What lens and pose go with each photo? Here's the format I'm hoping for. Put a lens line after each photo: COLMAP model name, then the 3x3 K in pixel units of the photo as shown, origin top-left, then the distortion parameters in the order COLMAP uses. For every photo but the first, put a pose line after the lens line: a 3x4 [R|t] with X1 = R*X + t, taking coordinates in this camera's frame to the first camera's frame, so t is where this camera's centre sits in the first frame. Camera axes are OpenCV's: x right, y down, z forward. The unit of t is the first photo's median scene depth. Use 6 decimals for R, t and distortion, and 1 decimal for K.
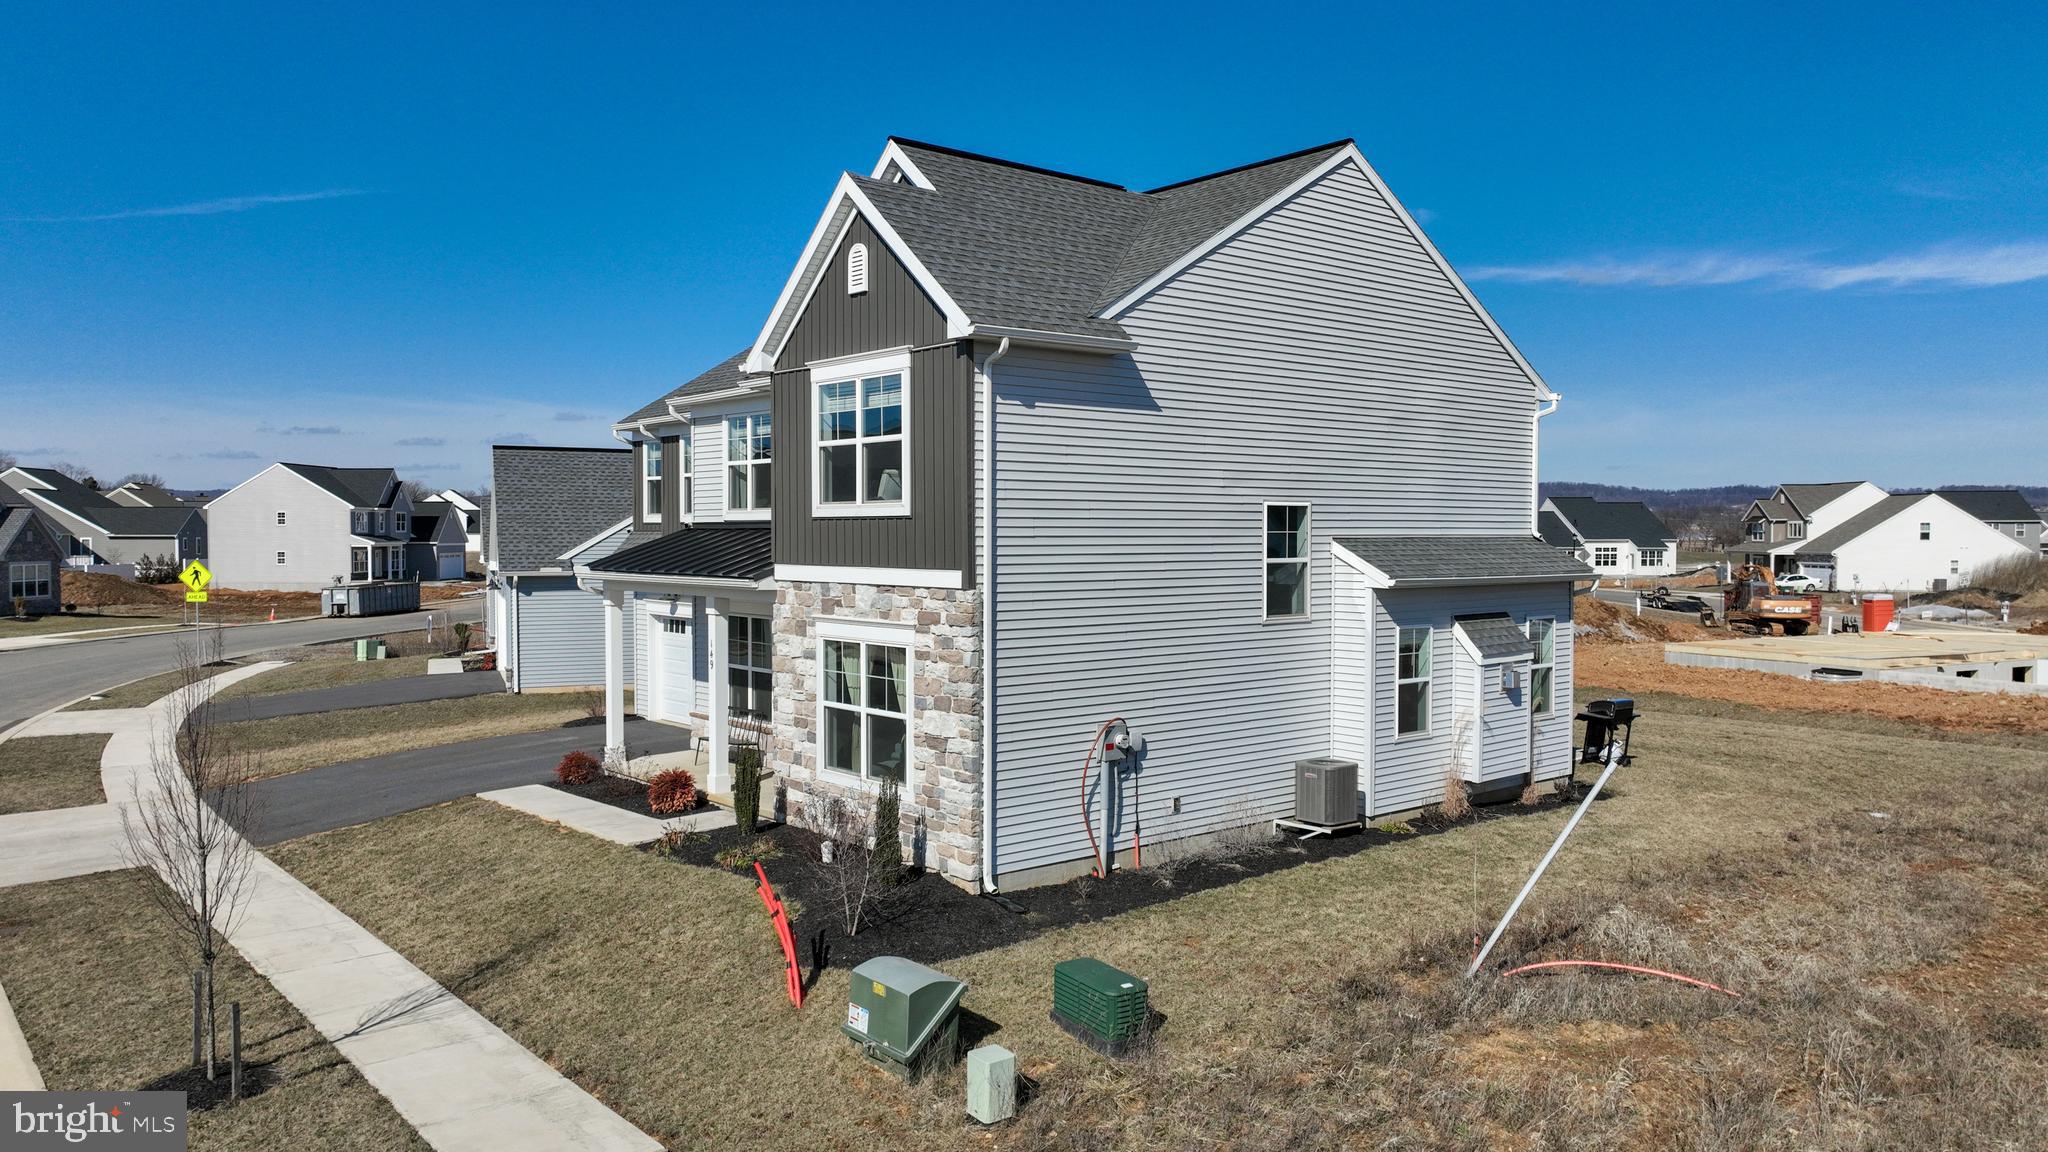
lens RADIAL K [[1440.2, 0, 1022.0], [0, 1440.2, 564.3], [0, 0, 1]] dist [-0.002666, 0.014114]
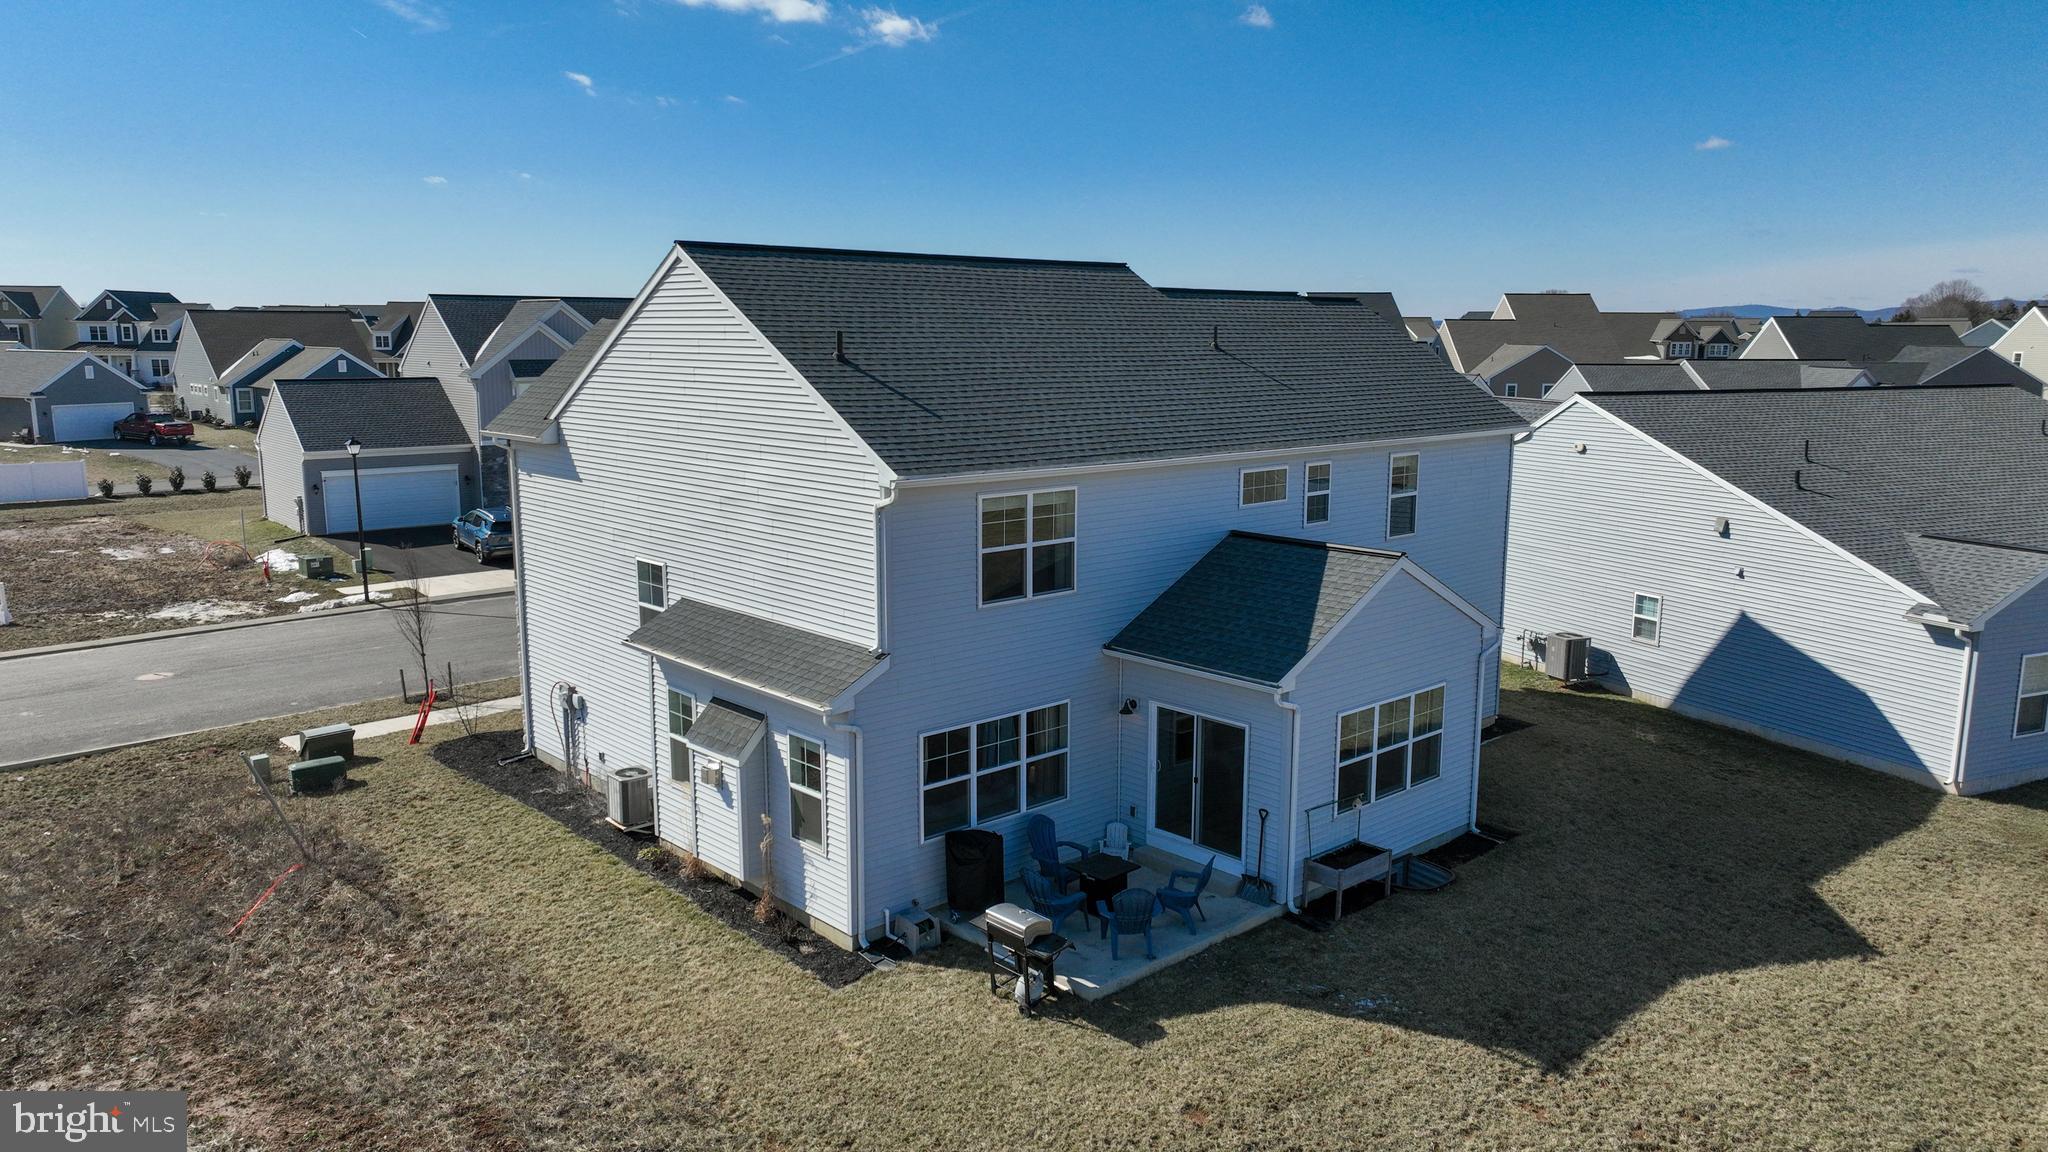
lens RADIAL K [[1440.2, 0, 1033.8], [0, 1440.2, 579.4], [0, 0, 1]] dist [-0.002666, 0.014114]
pose [[0.053517, 0.173592, -0.983363, 1.523227], [-0.029869, 0.984611, 0.172187, -0.268313], [0.998120, 0.020157, 0.057878, 1.361880]]
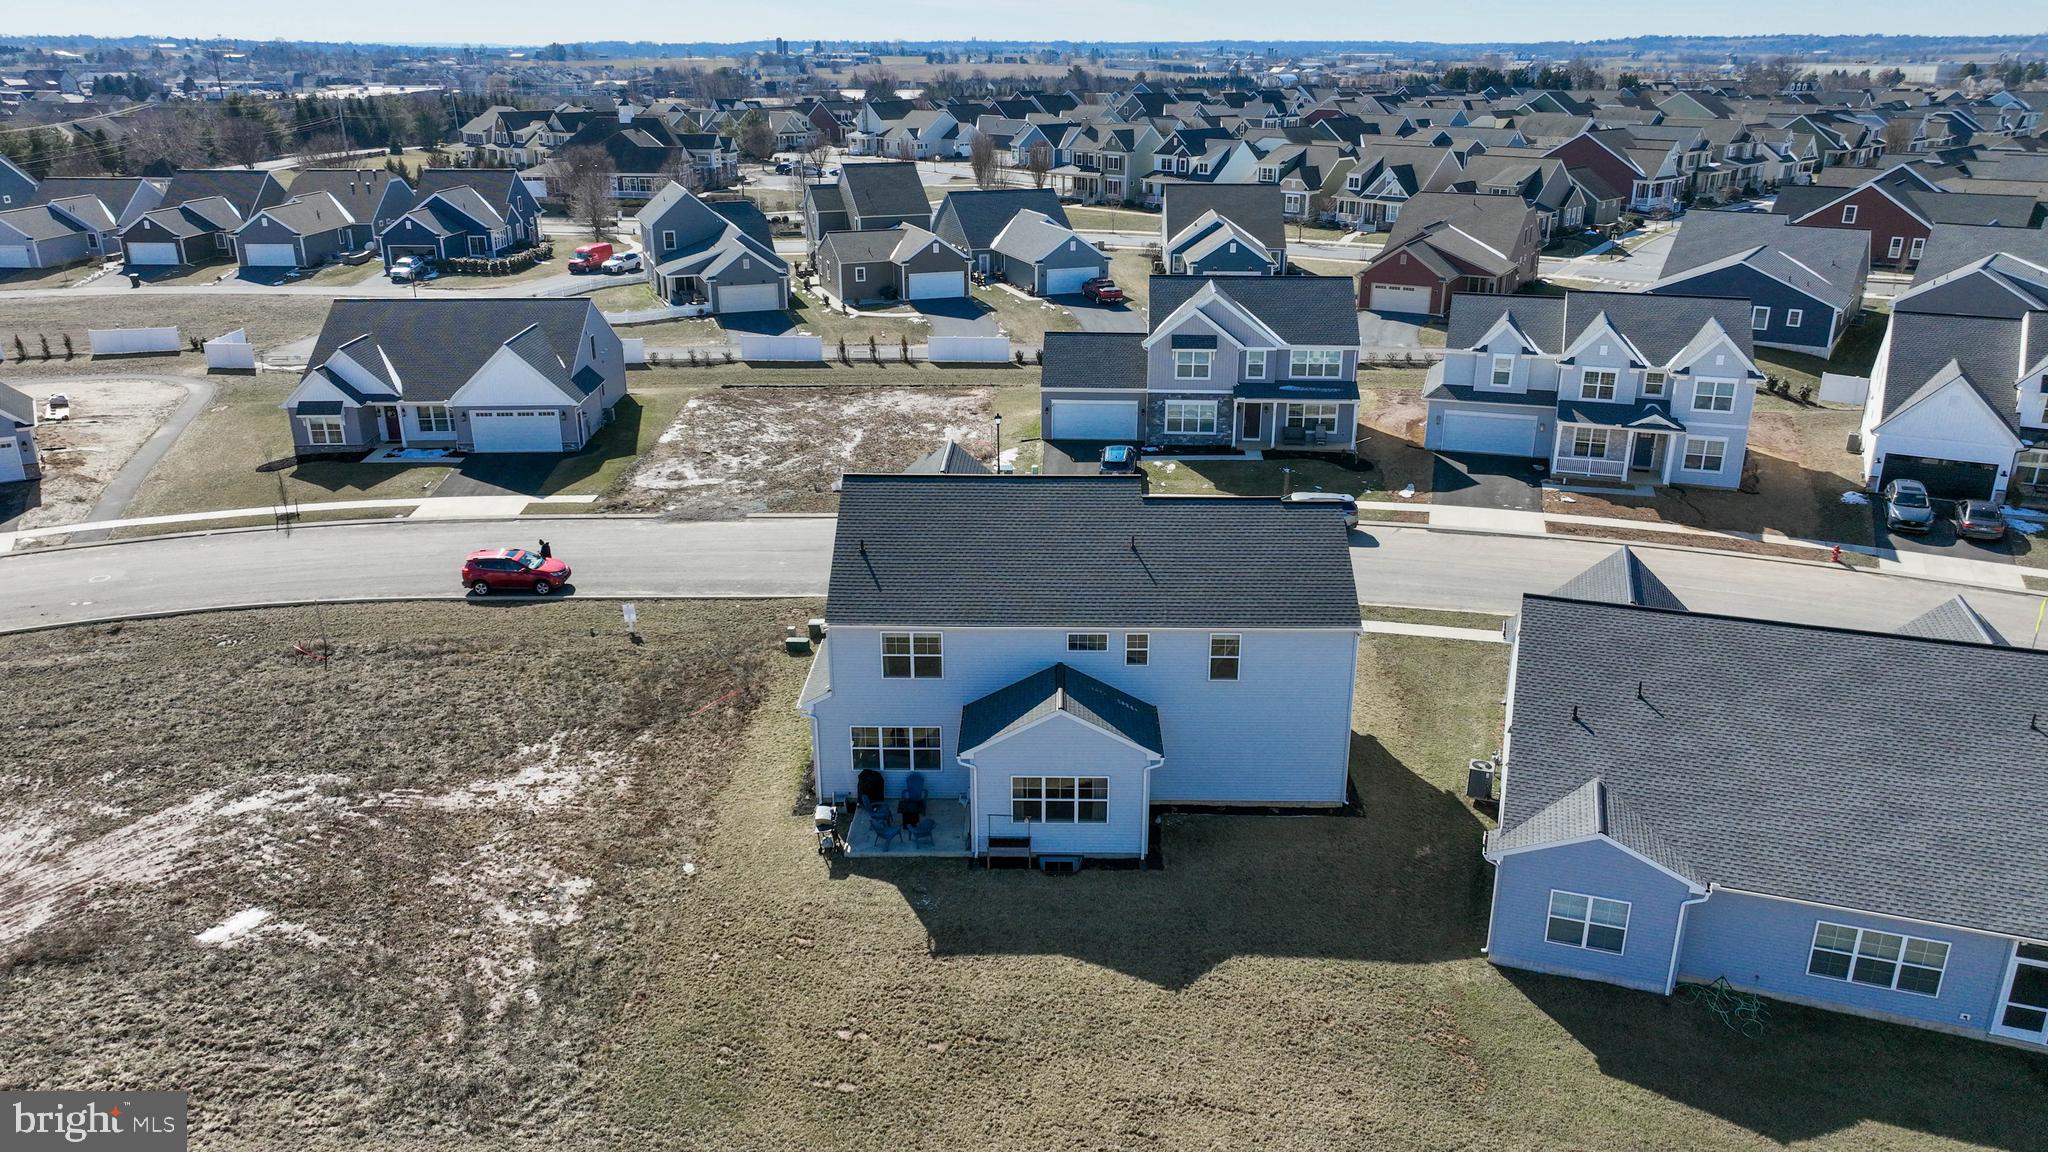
lens RADIAL K [[1440.2, 0, 1024.1], [0, 1440.2, 577.0], [0, 0, 1]] dist [-0.002666, 0.014114]
pose [[-0.657565, 0.263836, -0.705690, 1.973767], [-0.015513, 0.931737, 0.362803, -1.129034], [0.753238, 0.249514, -0.608585, 3.053436]]
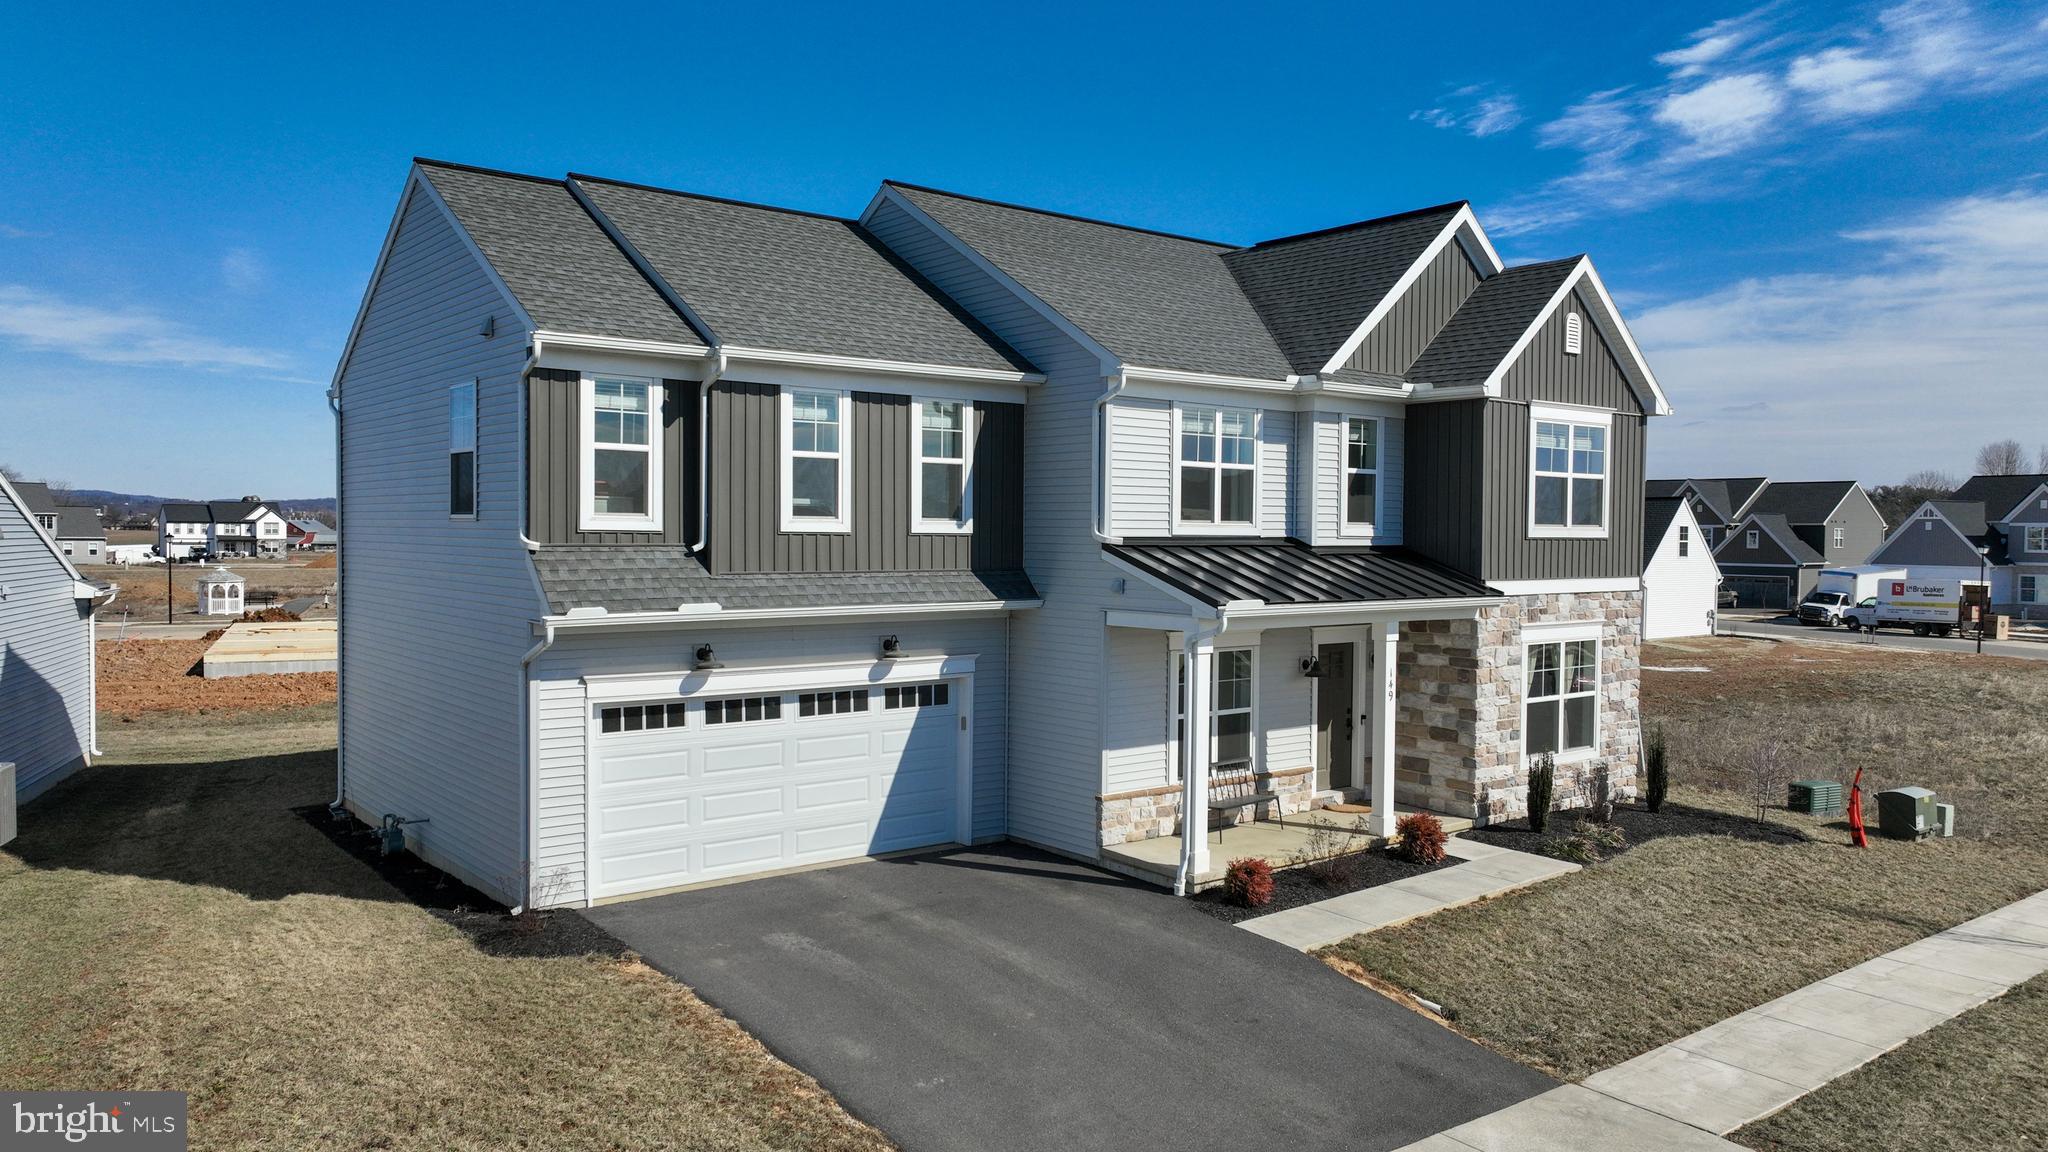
lens RADIAL K [[1440.2, 0, 1026.8], [0, 1440.2, 573.8], [0, 0, 1]] dist [-0.002666, 0.014114]
pose [[0.028656, -0.029362, 0.999158, -1.319891], [0.014364, 0.999477, 0.028960, -0.043804], [-0.999486, 0.013522, 0.029063, 1.401407]]
